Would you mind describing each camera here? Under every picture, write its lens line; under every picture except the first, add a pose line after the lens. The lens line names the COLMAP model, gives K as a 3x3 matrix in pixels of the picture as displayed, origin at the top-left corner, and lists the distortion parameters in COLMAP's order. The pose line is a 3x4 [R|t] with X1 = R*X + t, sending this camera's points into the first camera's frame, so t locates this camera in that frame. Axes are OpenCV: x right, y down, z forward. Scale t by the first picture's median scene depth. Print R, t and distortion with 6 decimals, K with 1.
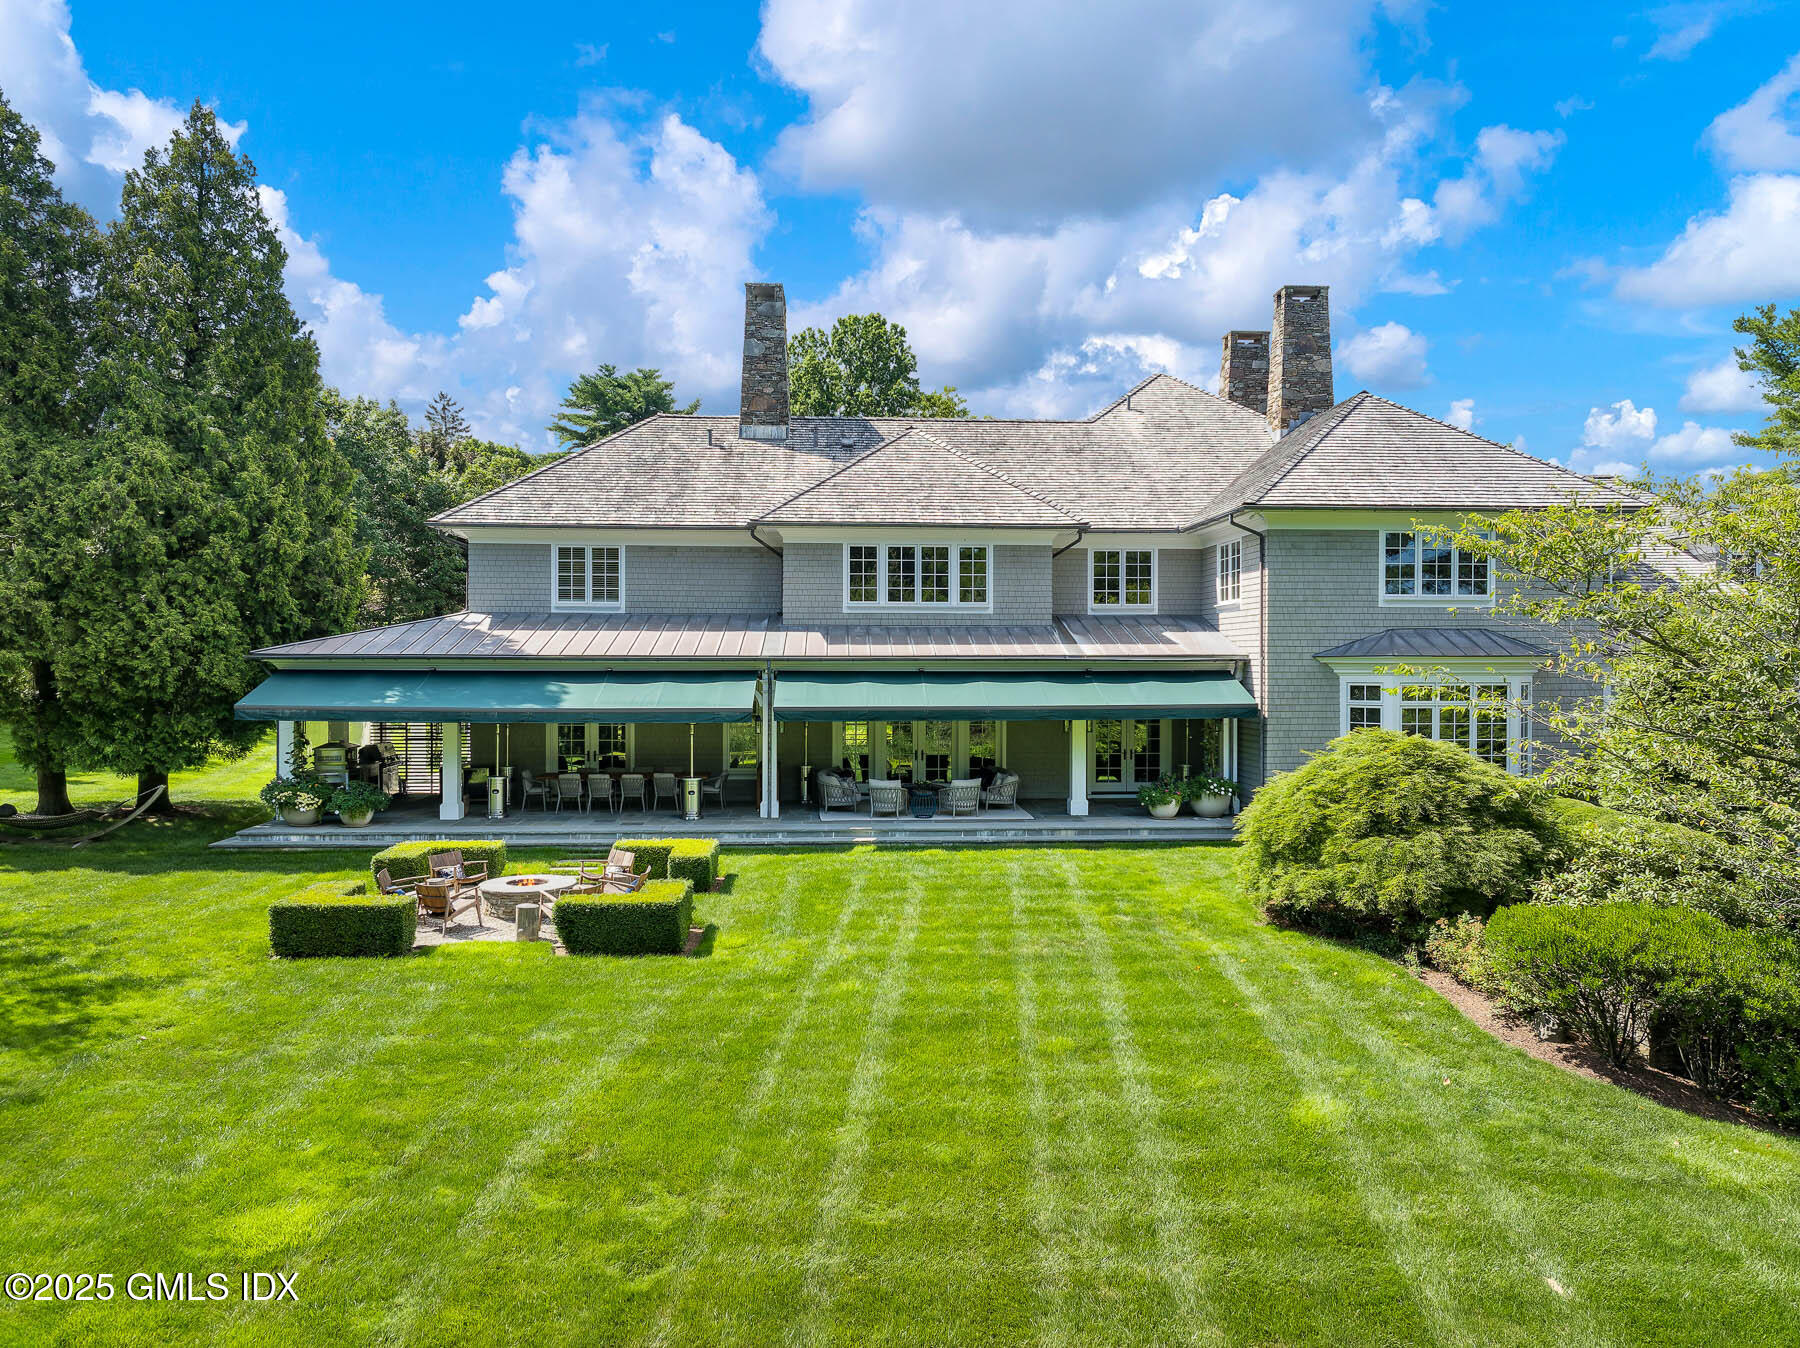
lens RADIAL K [[1233.7, 0, 900.9], [0, 1233.7, 678.2], [0, 0, 1]] dist [-0.008519, 0.006539]
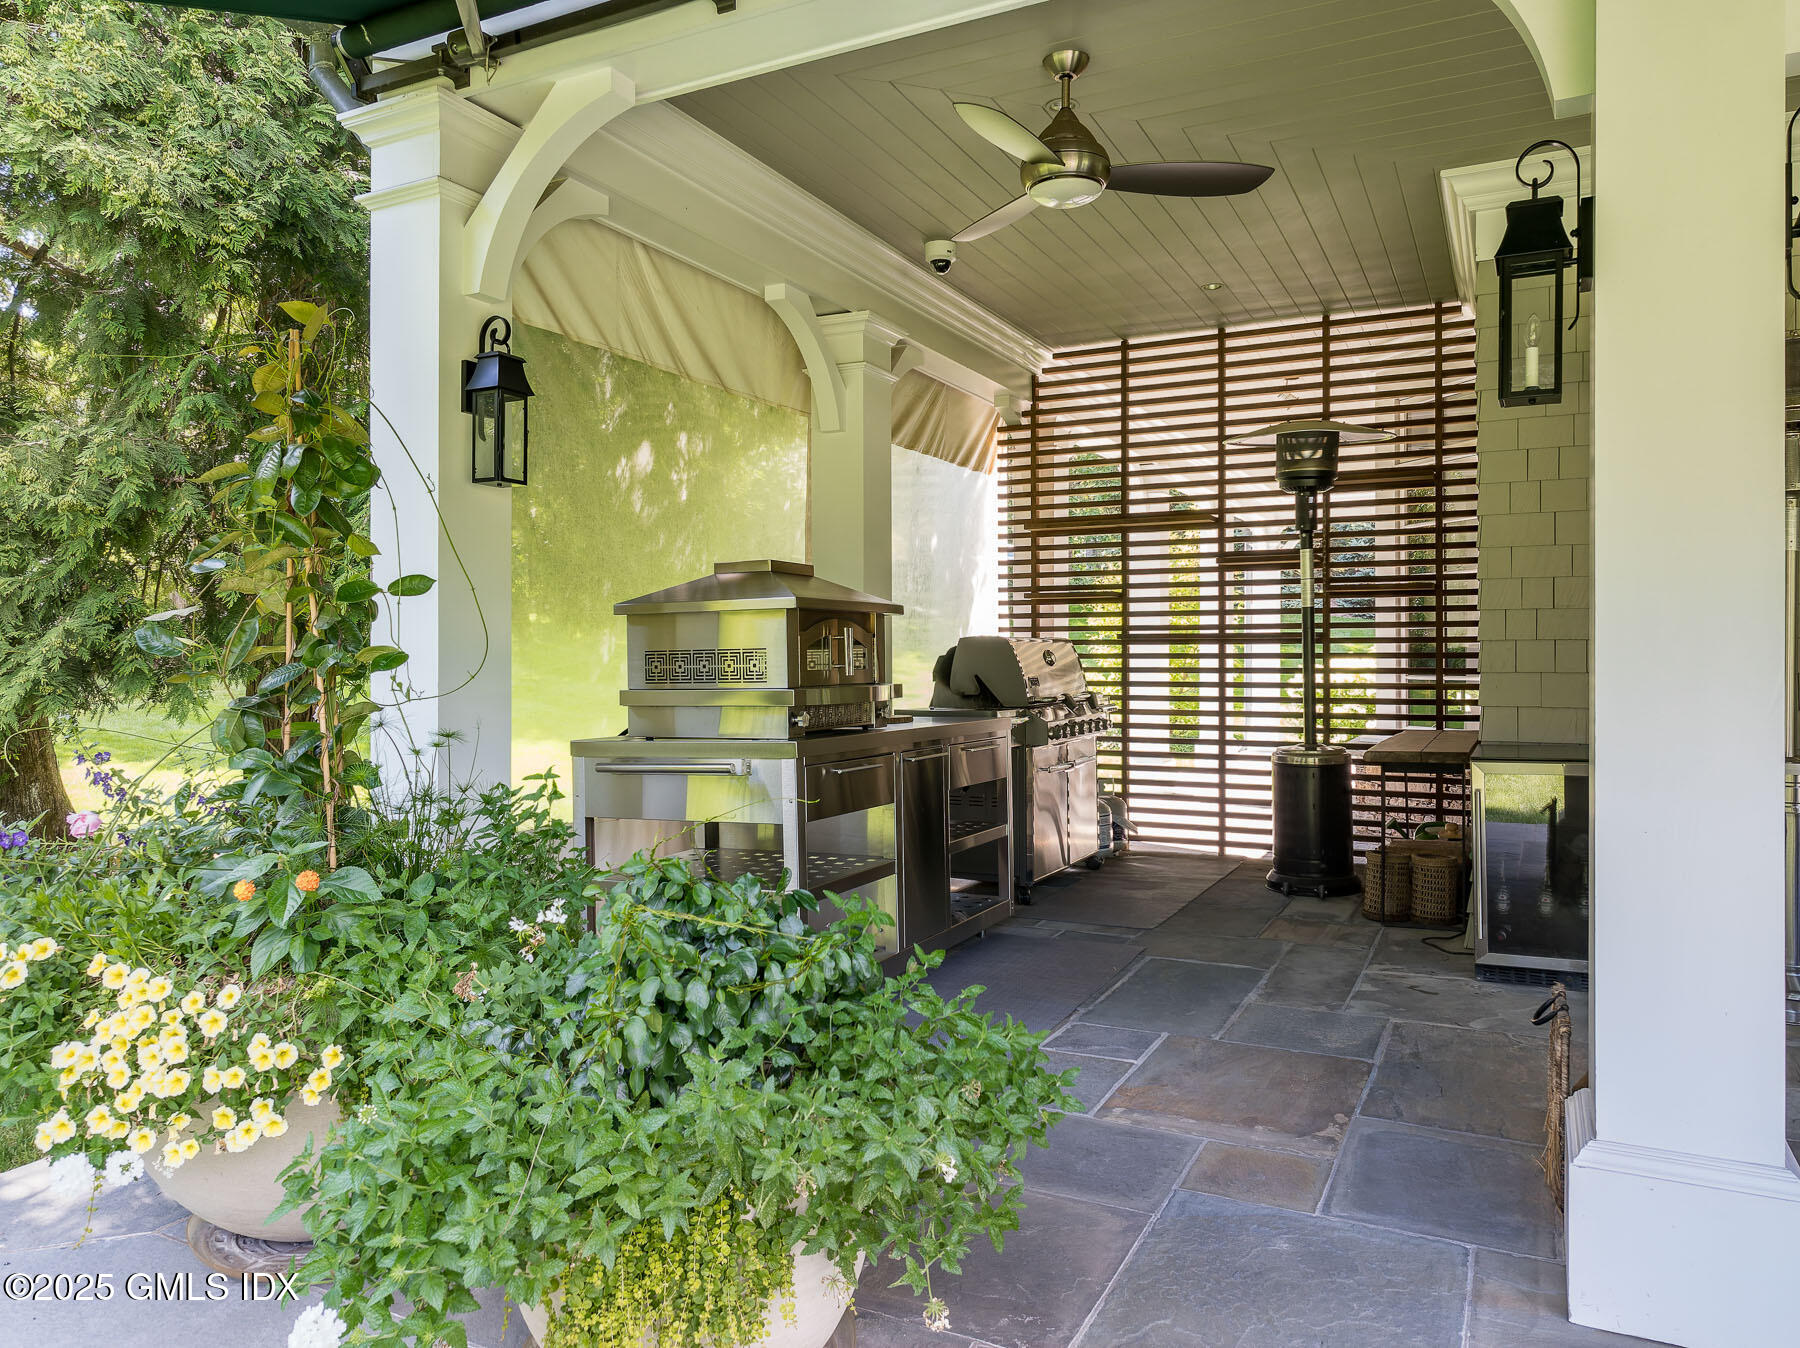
lens RADIAL K [[1233.7, 0, 900.8], [0, 1233.7, 669.2], [0, 0, 1]] dist [-0.008519, 0.006539]
pose [[0.872398, 0.005287, -0.488768, -0.333004], [0.000002, 0.999941, 0.010820, 0.057053], [0.488796, -0.009440, 0.872347, 0.793899]]
